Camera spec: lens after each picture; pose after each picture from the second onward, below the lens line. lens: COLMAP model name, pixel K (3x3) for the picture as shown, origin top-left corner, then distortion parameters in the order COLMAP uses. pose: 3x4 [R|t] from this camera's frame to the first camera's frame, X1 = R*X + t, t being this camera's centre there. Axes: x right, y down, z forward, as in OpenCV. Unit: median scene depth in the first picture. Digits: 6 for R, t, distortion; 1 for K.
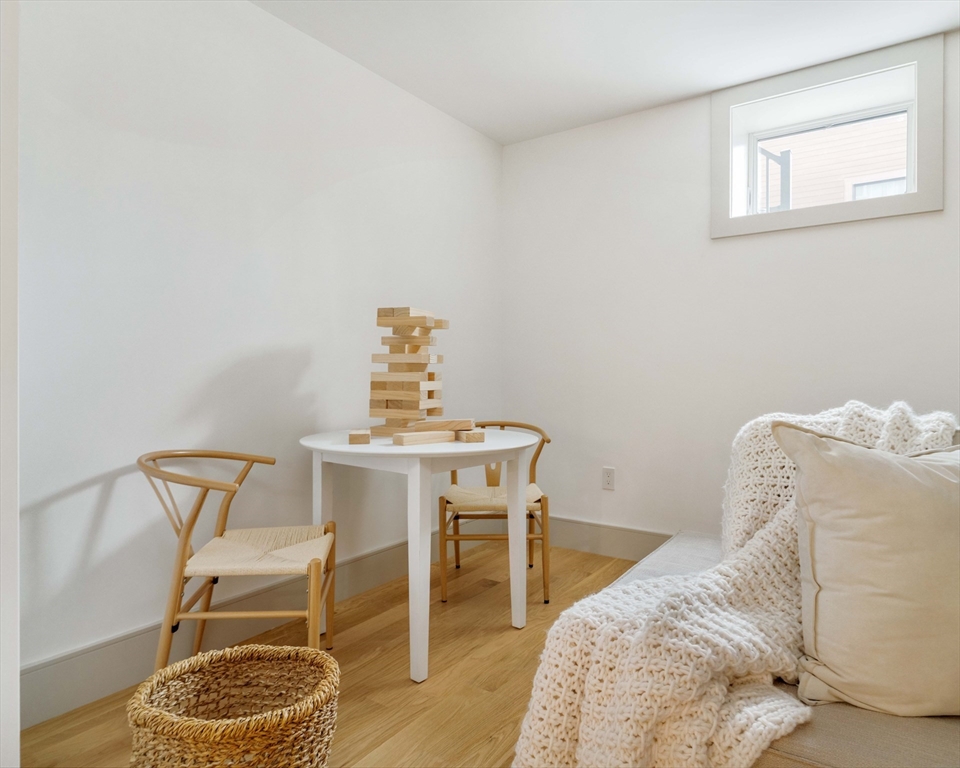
lens RADIAL K [[576.3, 0, 480.2], [0, 576.3, 380.1], [0, 0, 1]] dist [-0.001990, -0.002148]
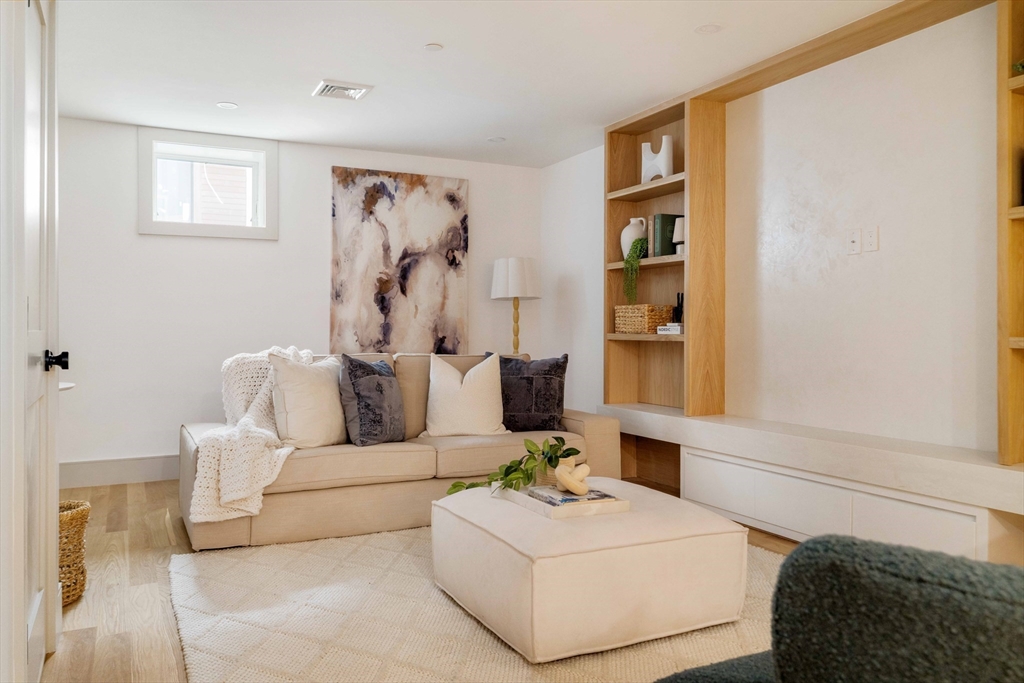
lens RADIAL K [[773.1, 0, 511.6], [0, 773.1, 339.3], [0, 0, 1]] dist [-0.008168, 0.006144]
pose [[0.471185, -0.010571, 0.881971, -1.418664], [0.017233, 0.999848, 0.002777, 0.015652], [-0.881866, 0.013891, 0.471295, -1.105030]]
